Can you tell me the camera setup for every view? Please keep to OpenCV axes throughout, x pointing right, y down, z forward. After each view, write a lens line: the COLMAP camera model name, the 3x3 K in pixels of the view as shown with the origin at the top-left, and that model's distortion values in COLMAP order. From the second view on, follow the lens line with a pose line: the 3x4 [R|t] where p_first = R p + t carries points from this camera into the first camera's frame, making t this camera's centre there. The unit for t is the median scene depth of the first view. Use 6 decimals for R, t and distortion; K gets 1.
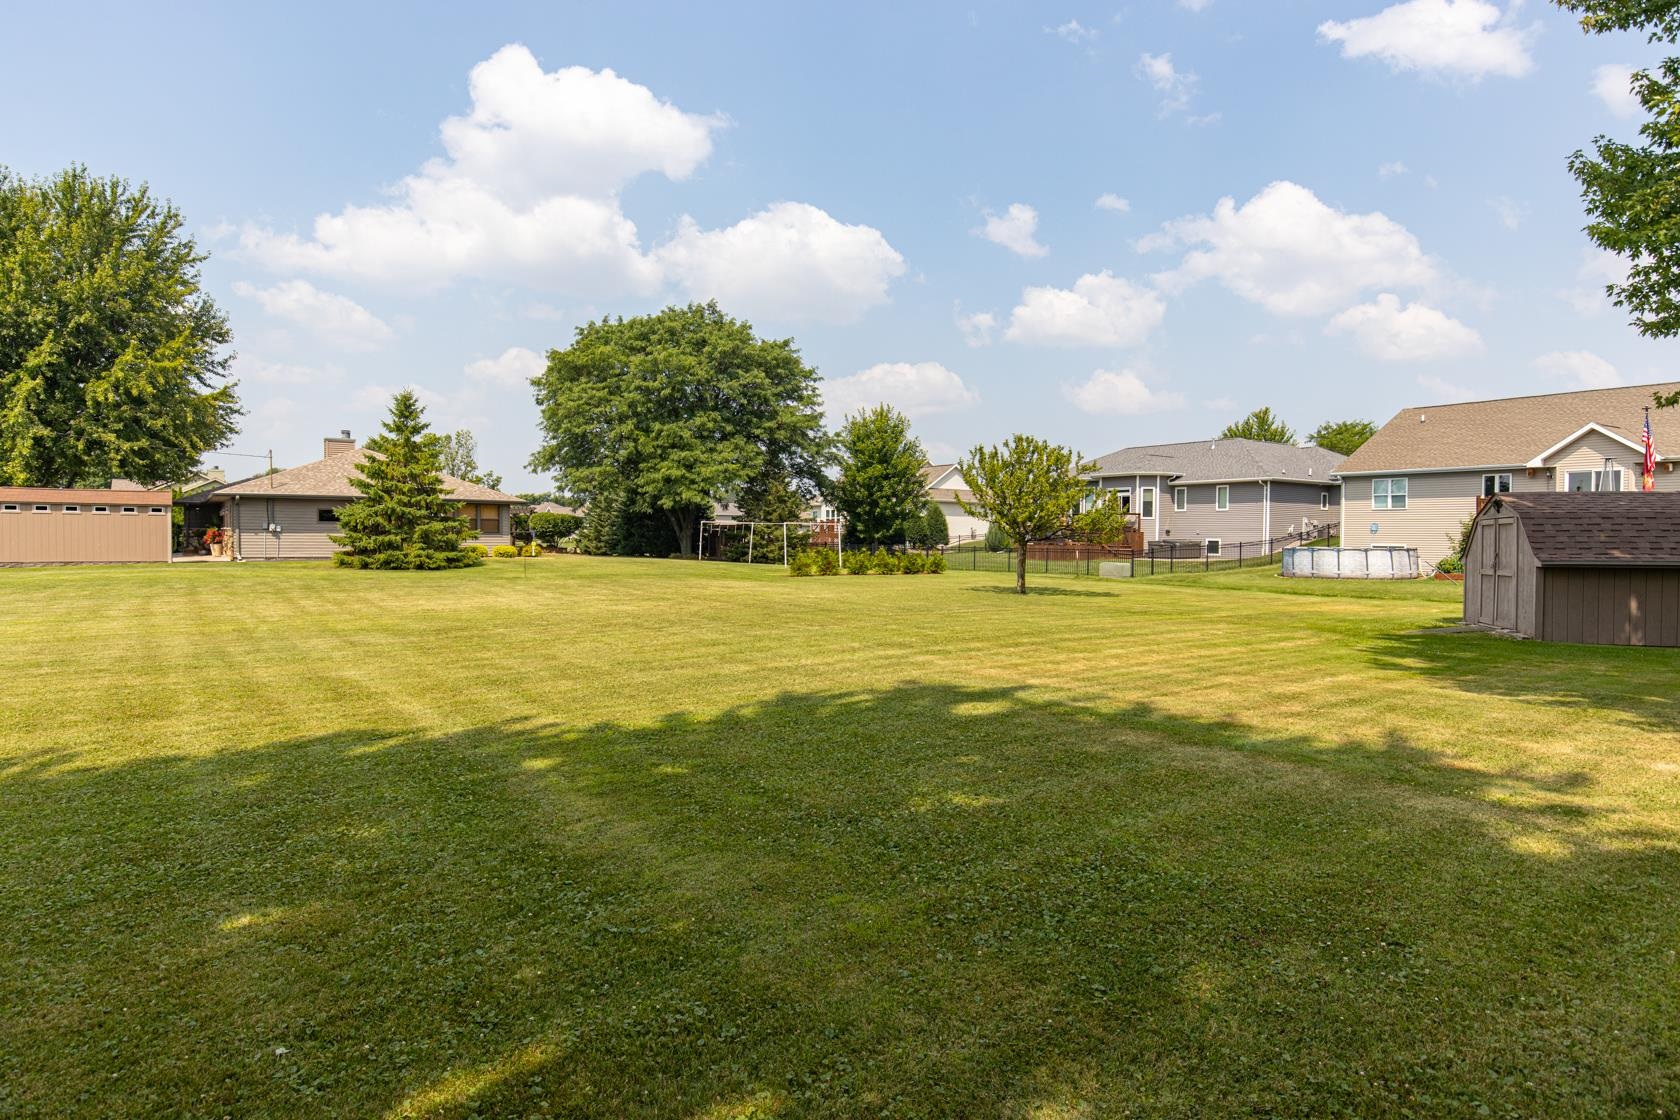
lens RADIAL K [[986.1, 0, 840.0], [0, 986.1, 560.0], [0, 0, 1]] dist [-0.005172, -0.001558]
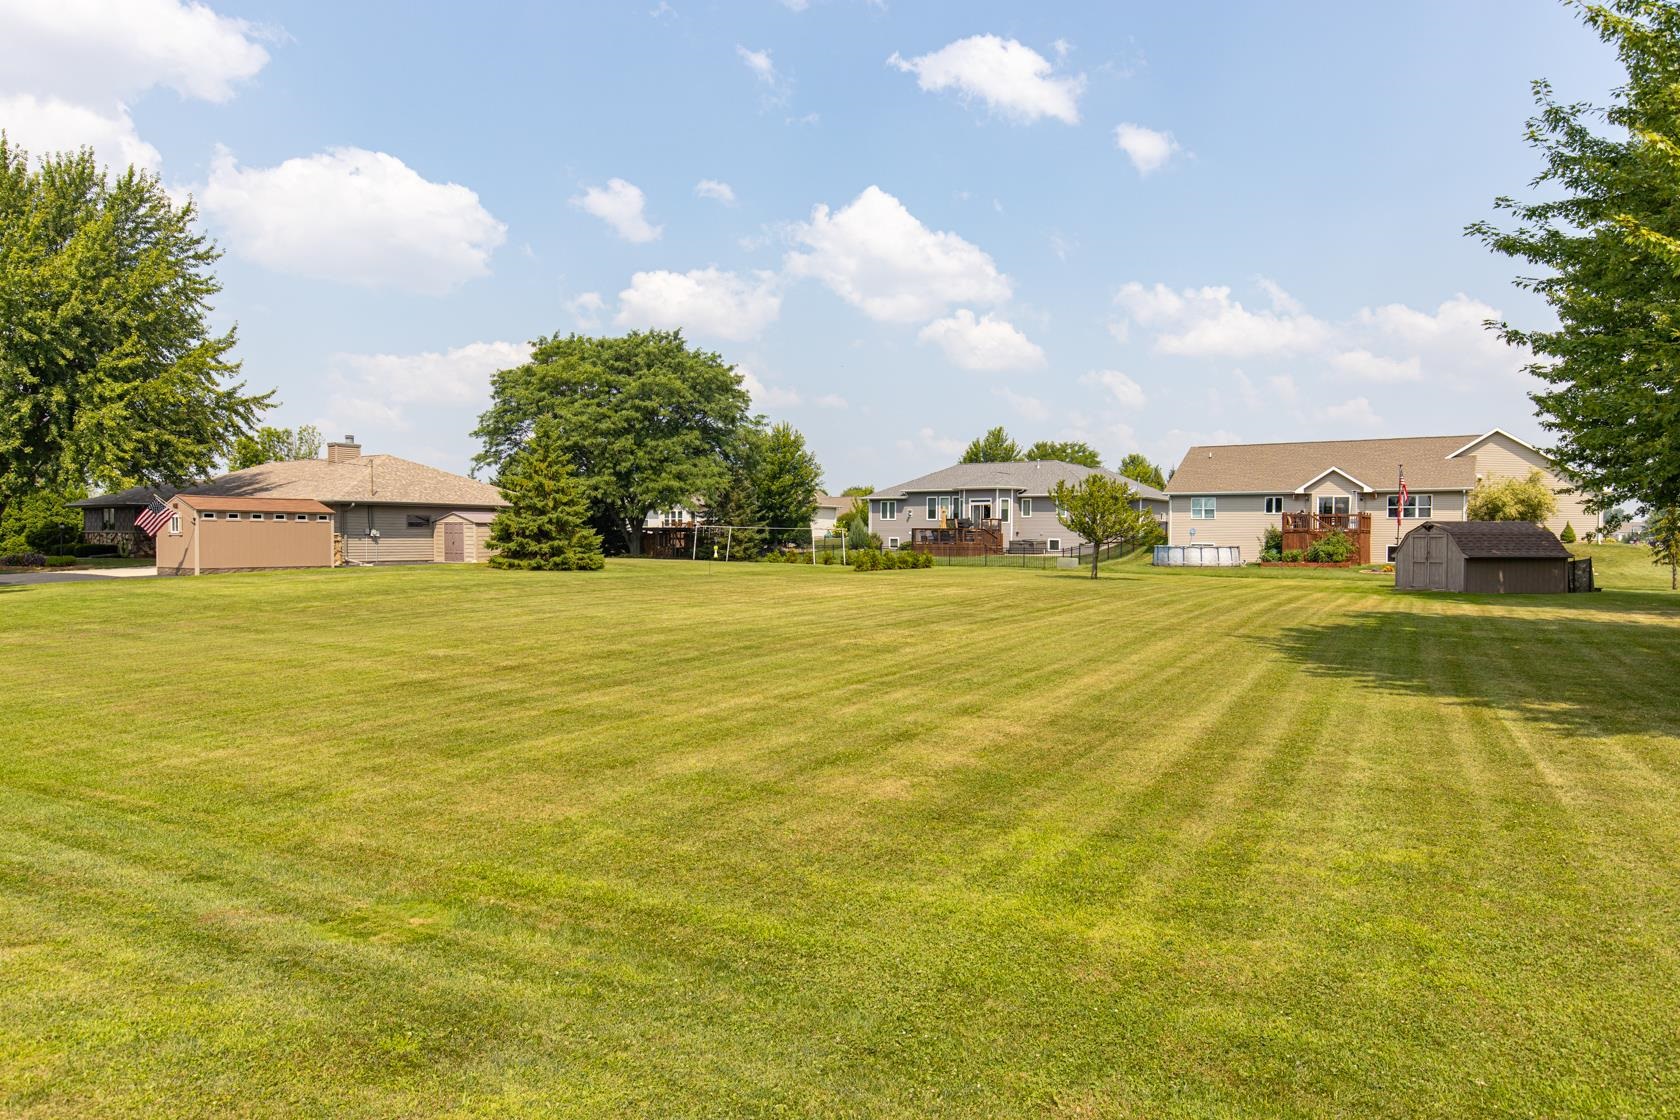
lens RADIAL K [[1030.4, 0, 840.0], [0, 1030.4, 560.0], [0, 0, 1]] dist [0.000137, -0.000666]
pose [[0.926341, -0.011222, 0.376519, -0.389149], [0.009650, 0.999935, 0.006061, -0.004299], [-0.376563, -0.001981, 0.926389, -0.156177]]
